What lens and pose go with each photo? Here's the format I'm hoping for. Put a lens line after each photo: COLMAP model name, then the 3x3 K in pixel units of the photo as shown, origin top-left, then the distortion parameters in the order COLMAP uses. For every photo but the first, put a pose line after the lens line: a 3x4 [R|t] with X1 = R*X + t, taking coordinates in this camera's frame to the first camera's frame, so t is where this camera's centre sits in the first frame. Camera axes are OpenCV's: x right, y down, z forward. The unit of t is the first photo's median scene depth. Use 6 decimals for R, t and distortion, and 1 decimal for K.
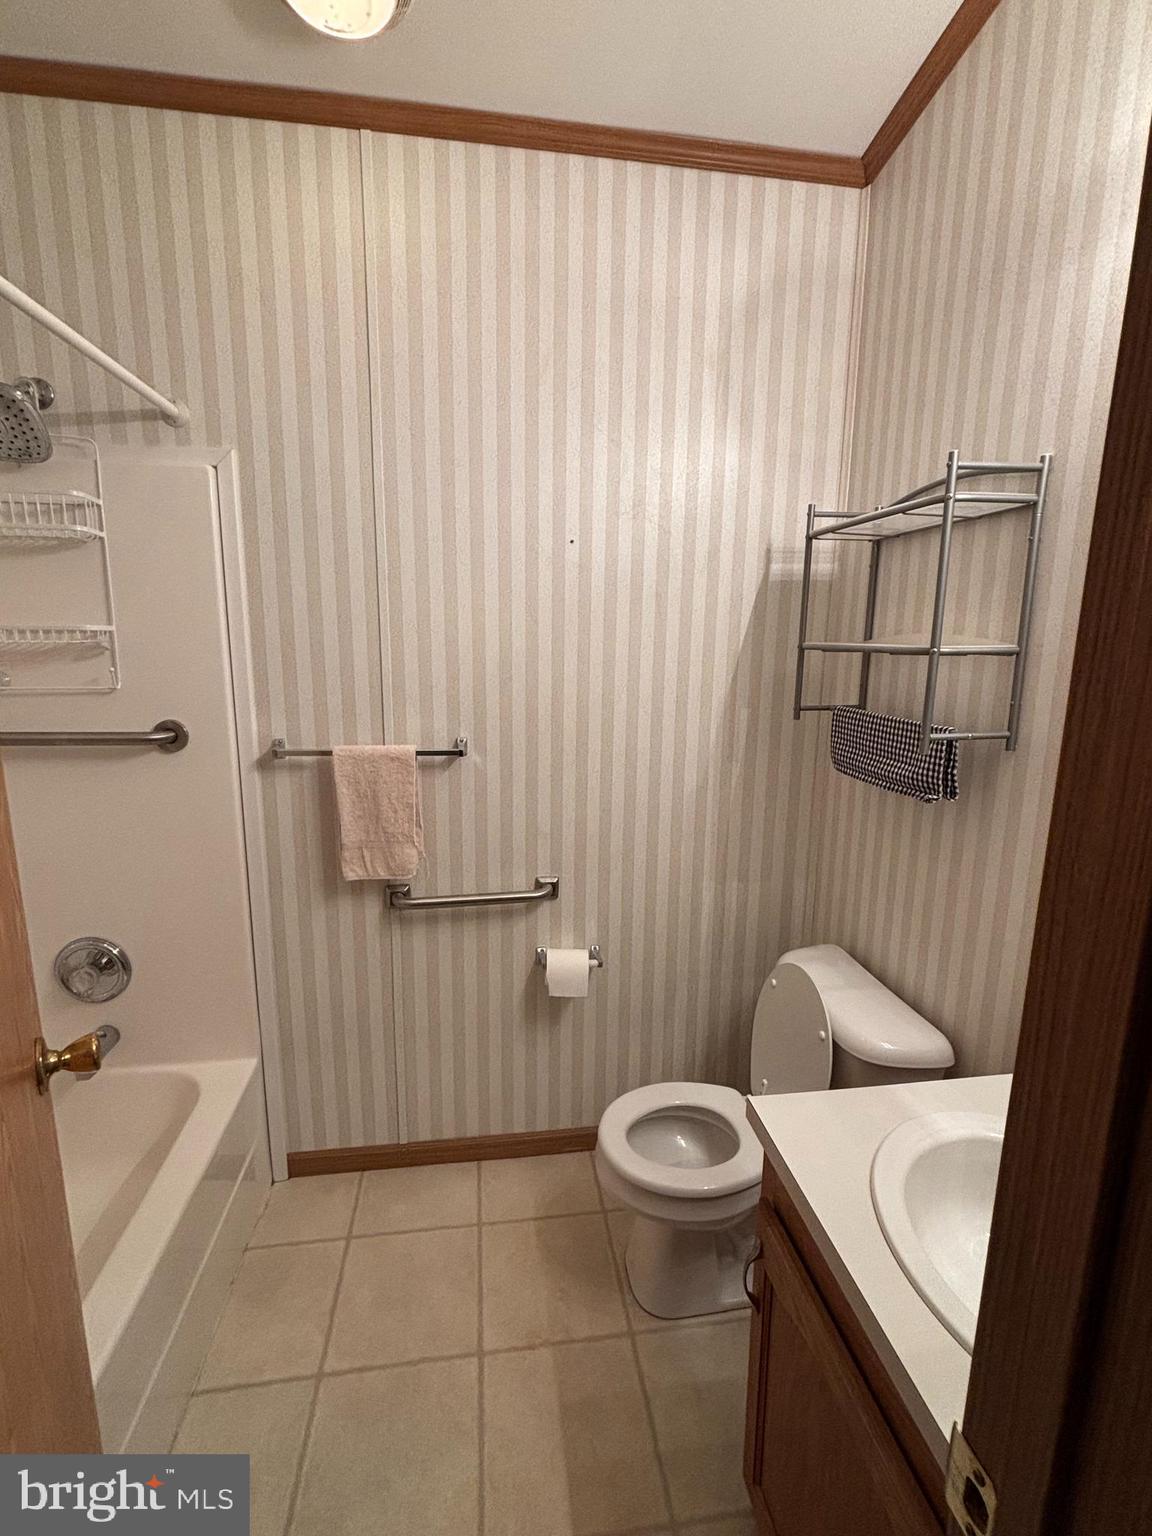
lens RADIAL K [[695.7, 0, 561.3], [0, 695.7, 766.5], [0, 0, 1]] dist [0.002482, -0.004878]
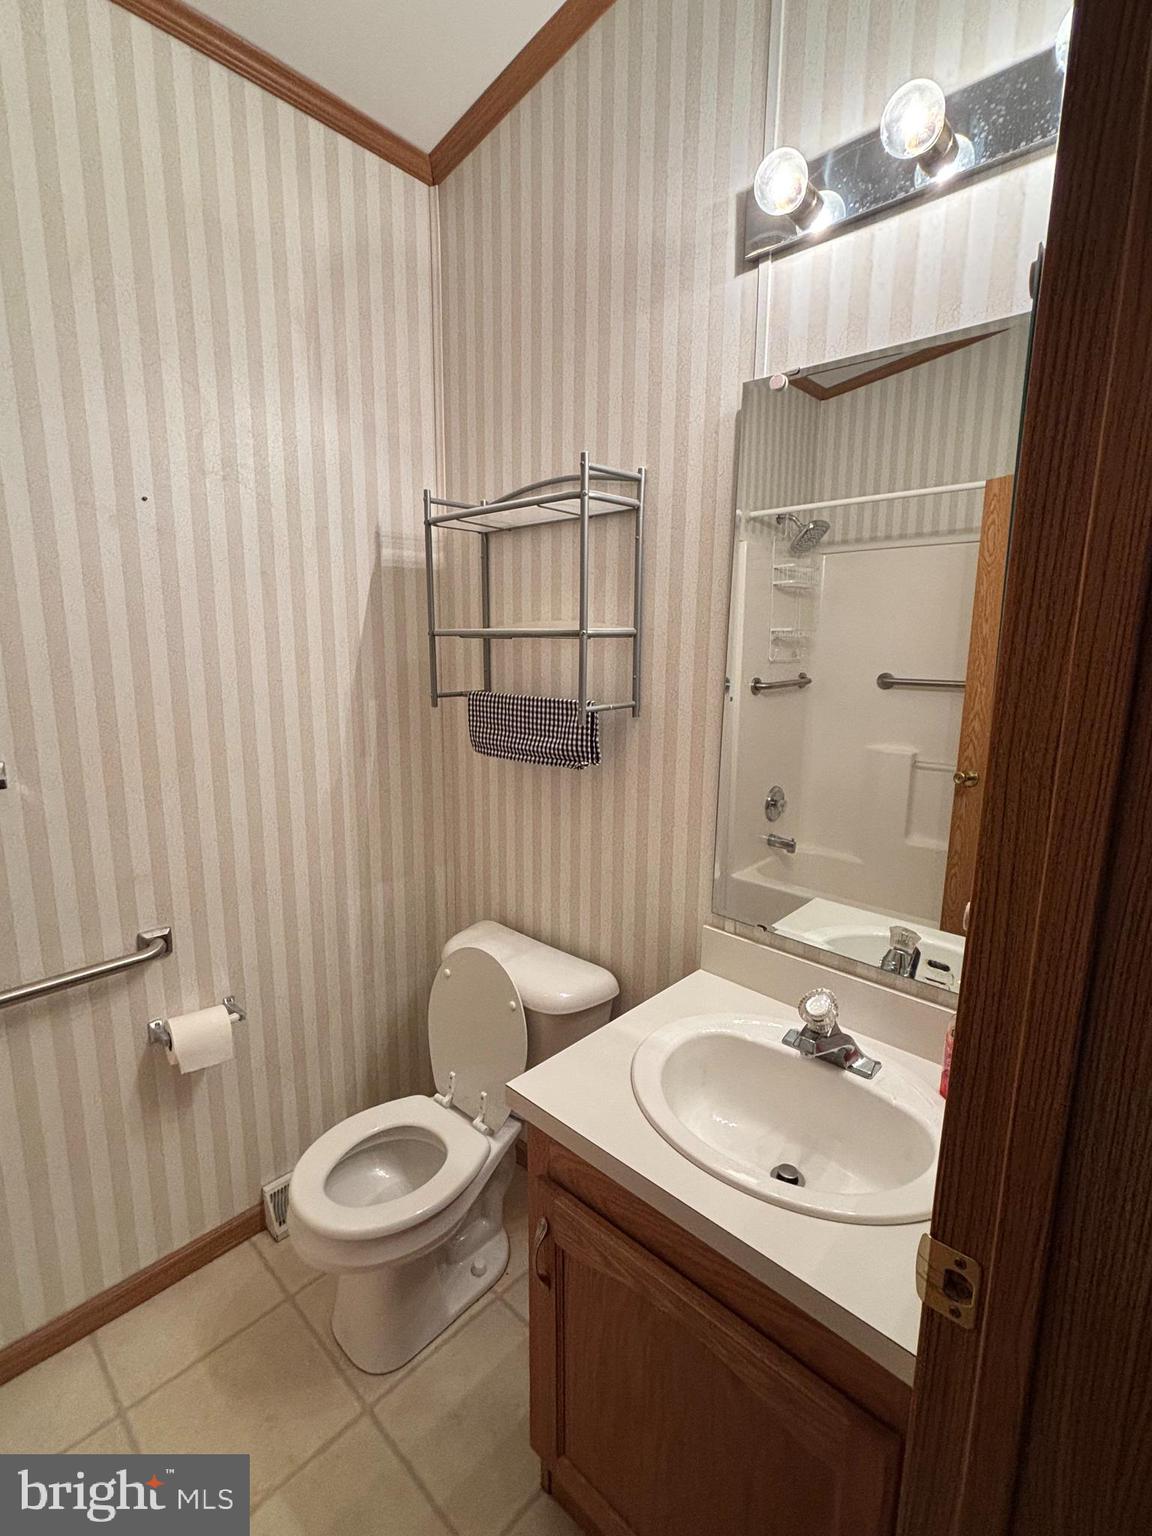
lens RADIAL K [[695.7, 0, 570.1], [0, 695.7, 767.9], [0, 0, 1]] dist [0.002482, -0.004878]
pose [[0.775287, -0.115938, 0.620878, -0.142722], [0.117493, 0.992324, 0.038586, 0.003796], [-0.620585, 0.043034, 0.782957, 0.106984]]
